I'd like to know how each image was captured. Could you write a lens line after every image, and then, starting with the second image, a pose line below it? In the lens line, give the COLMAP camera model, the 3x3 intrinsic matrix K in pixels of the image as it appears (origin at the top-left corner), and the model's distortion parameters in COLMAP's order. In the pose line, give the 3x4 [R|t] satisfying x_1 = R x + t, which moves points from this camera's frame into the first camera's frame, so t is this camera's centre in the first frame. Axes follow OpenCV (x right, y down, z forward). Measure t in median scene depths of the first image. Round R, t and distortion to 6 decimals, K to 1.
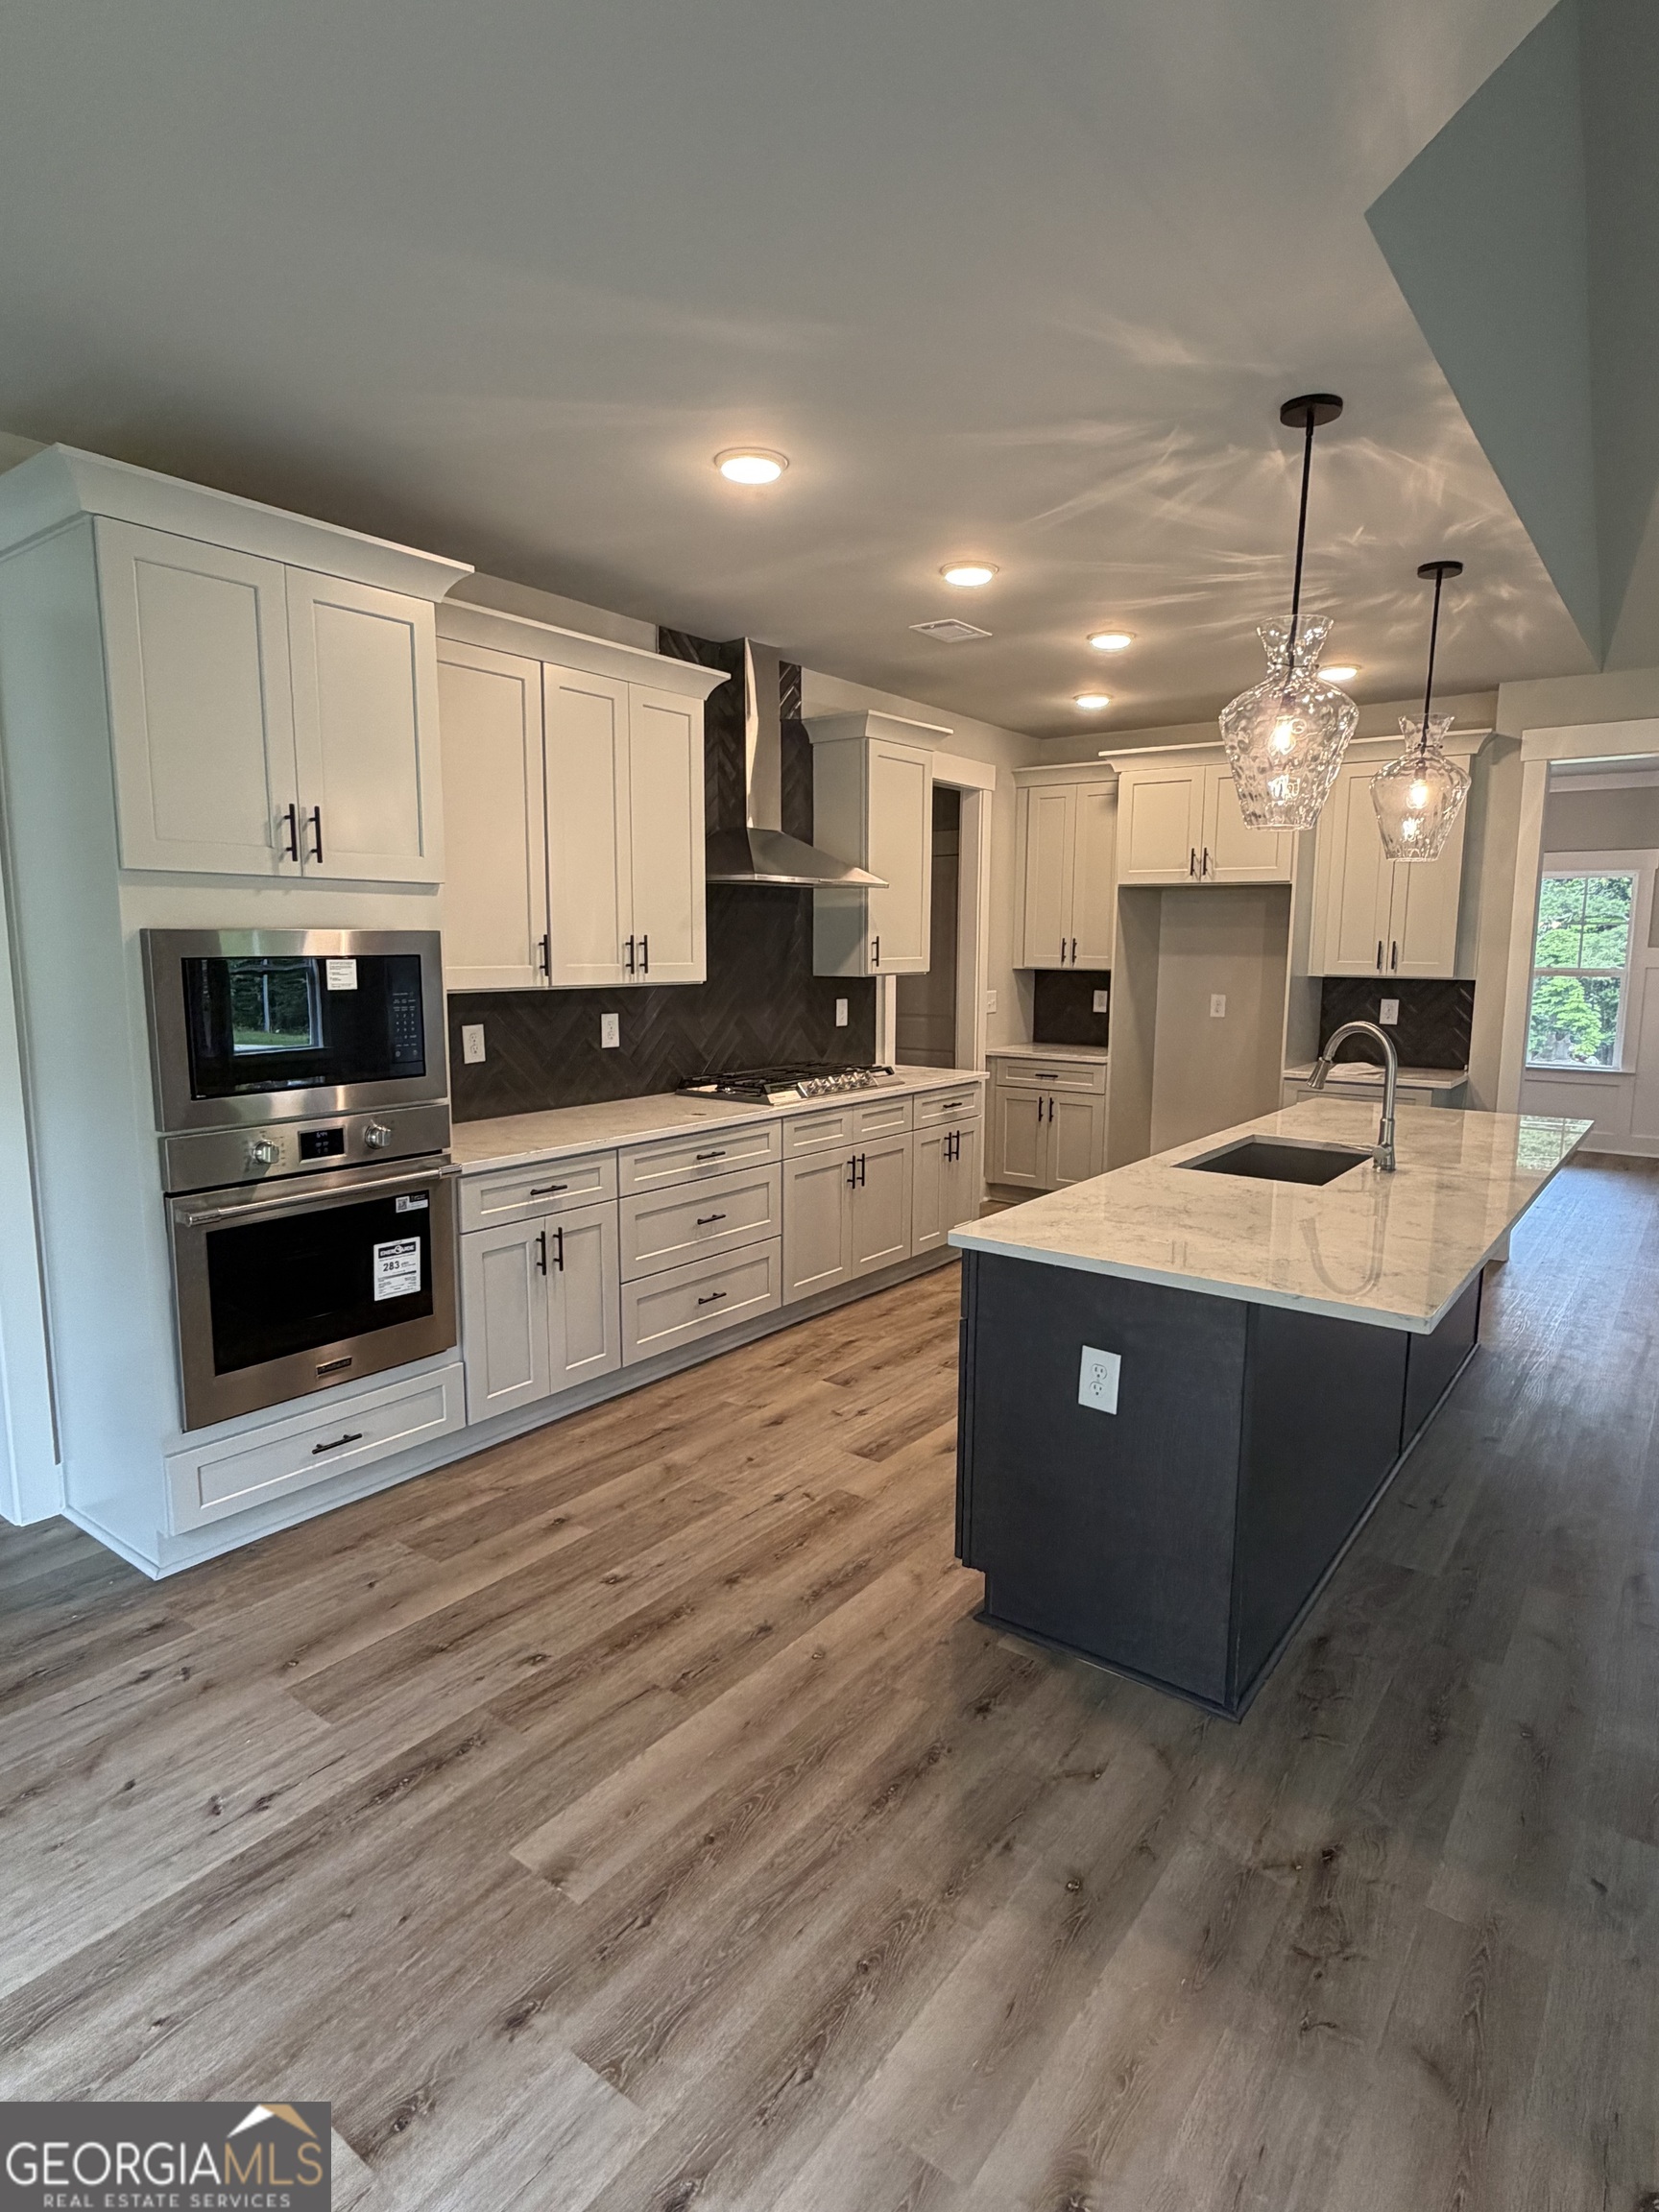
lens RADIAL K [[1195.5, 0, 834.8], [0, 1195.5, 1106.1], [0, 0, 1]] dist [0.003170, -0.000092]
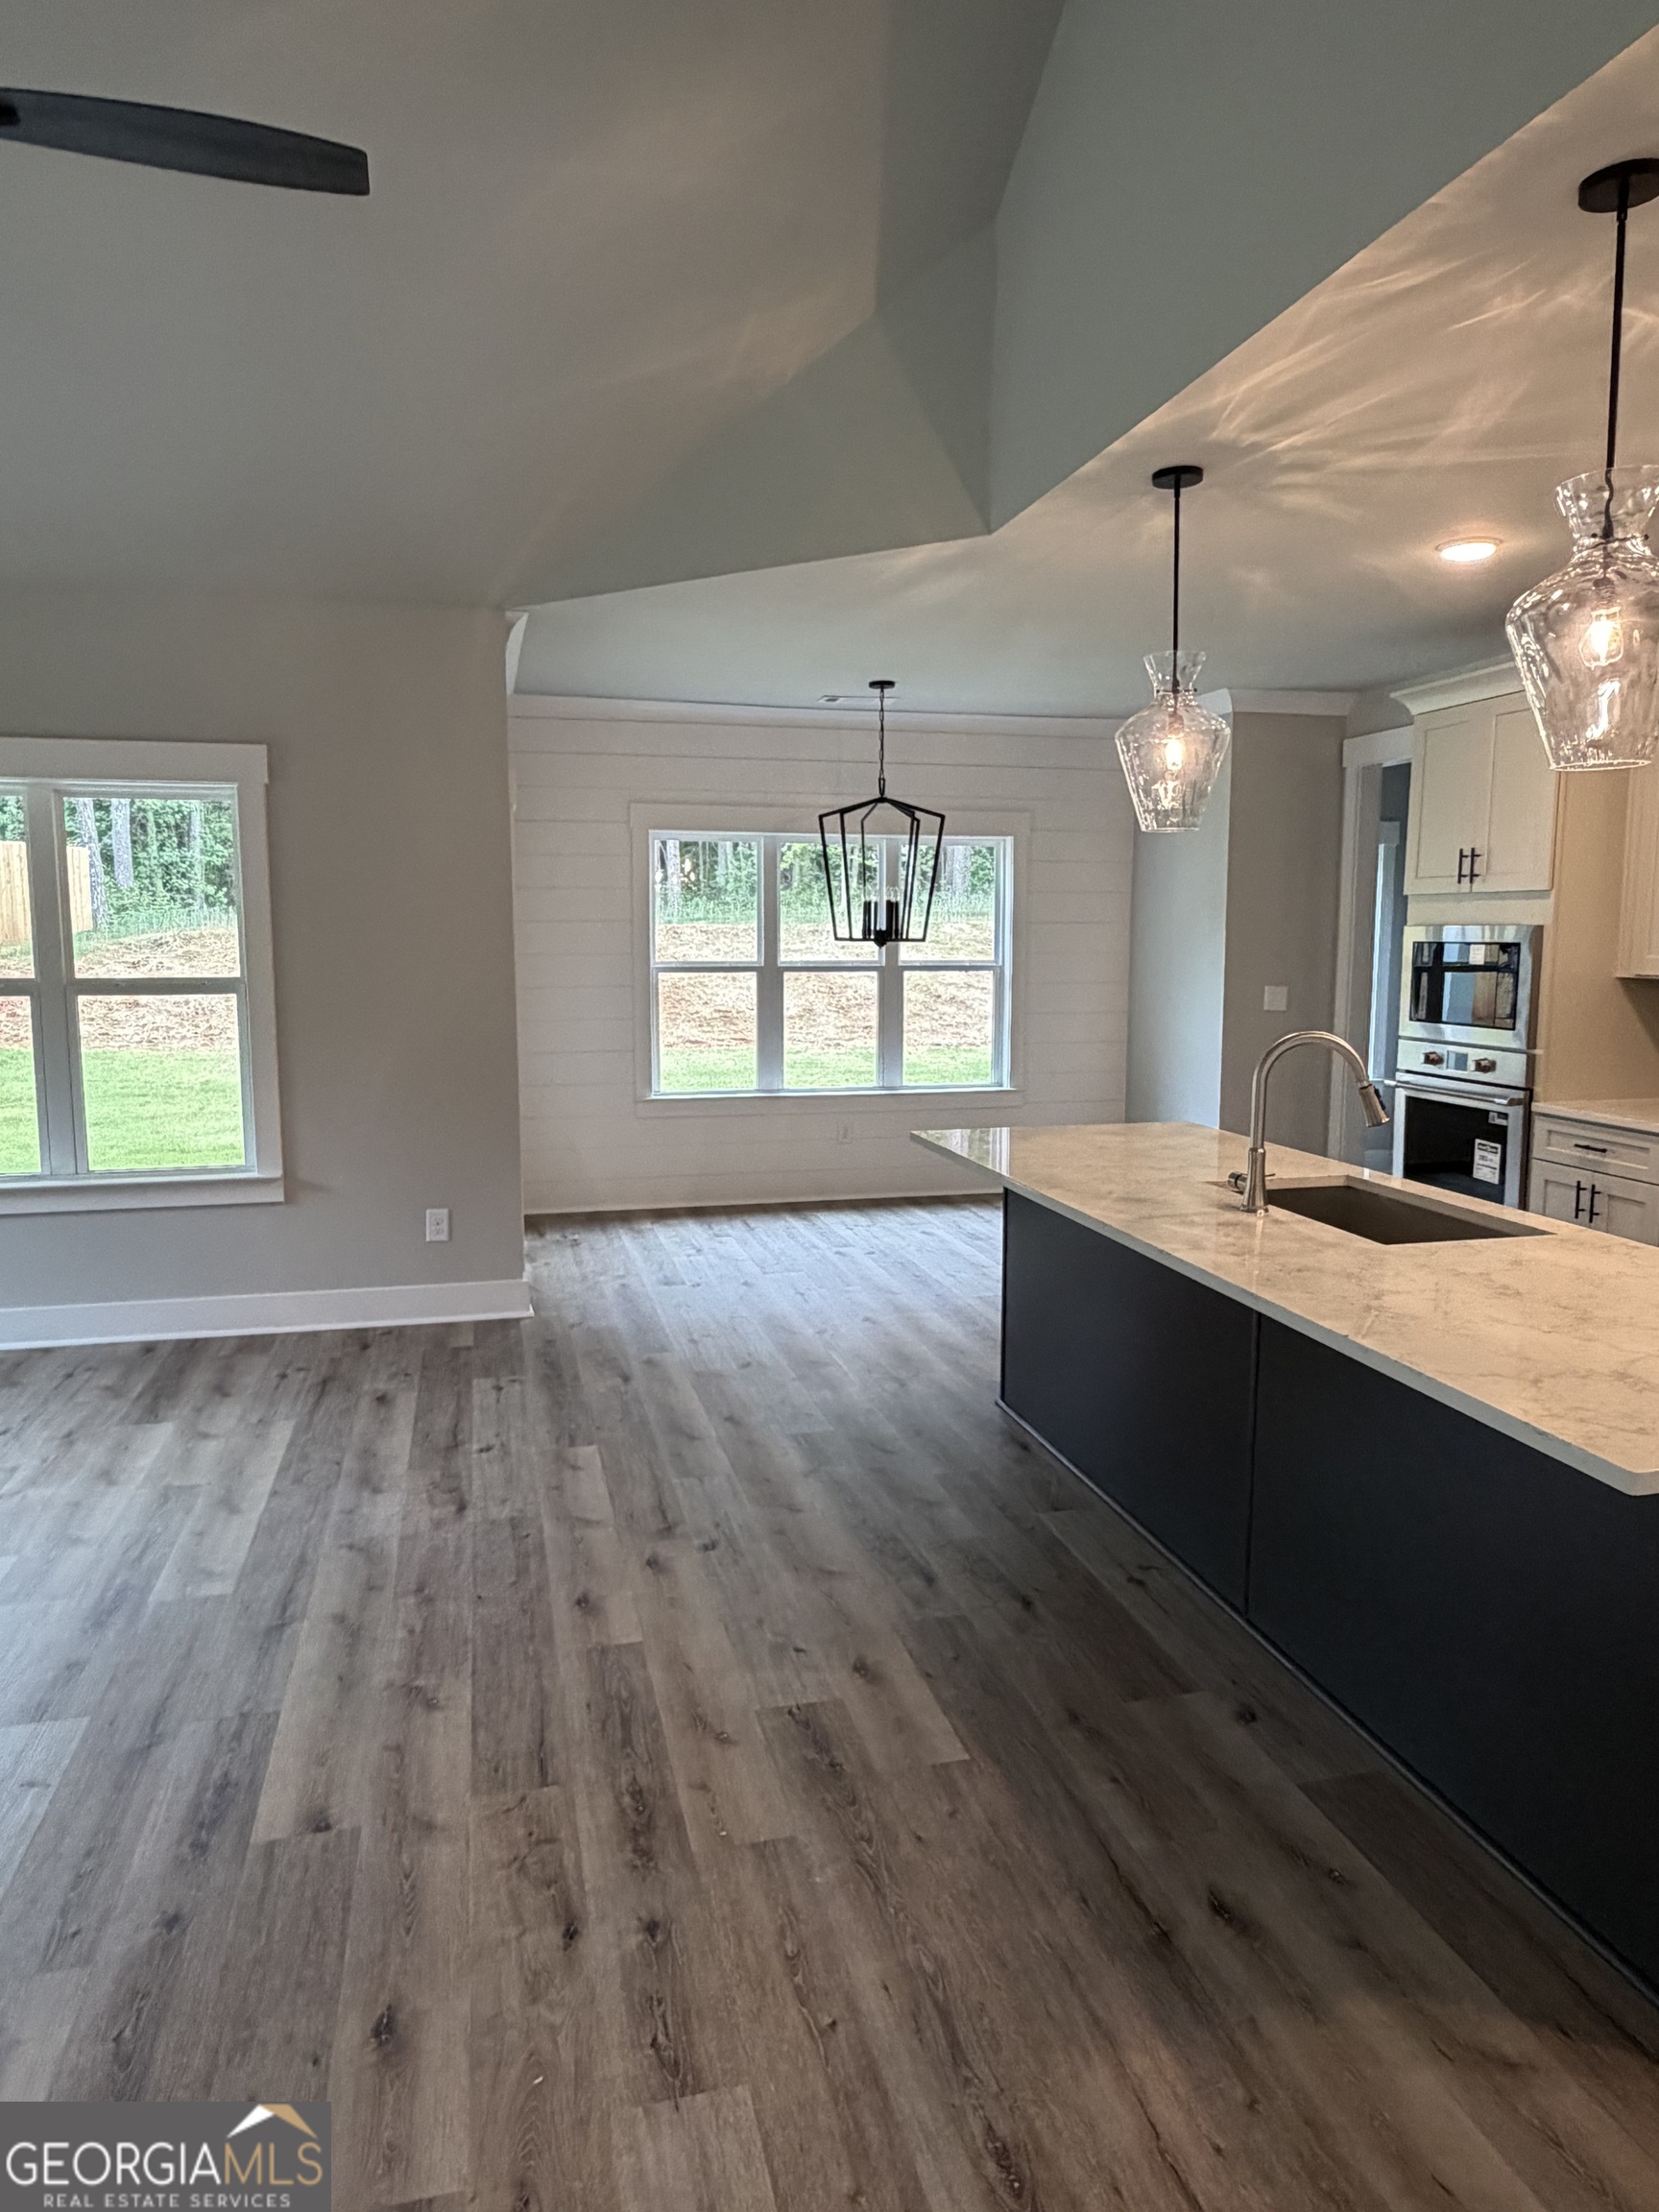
lens RADIAL K [[1401.8, 0, 832.2], [0, 1401.8, 1106.3], [0, 0, 1]] dist [-0.002991, 0.002489]
pose [[-0.629367, 0.092643, -0.771566, 1.817617], [-0.112024, 0.971682, 0.208049, -0.242851], [0.768992, 0.217373, -0.601166, 1.789837]]
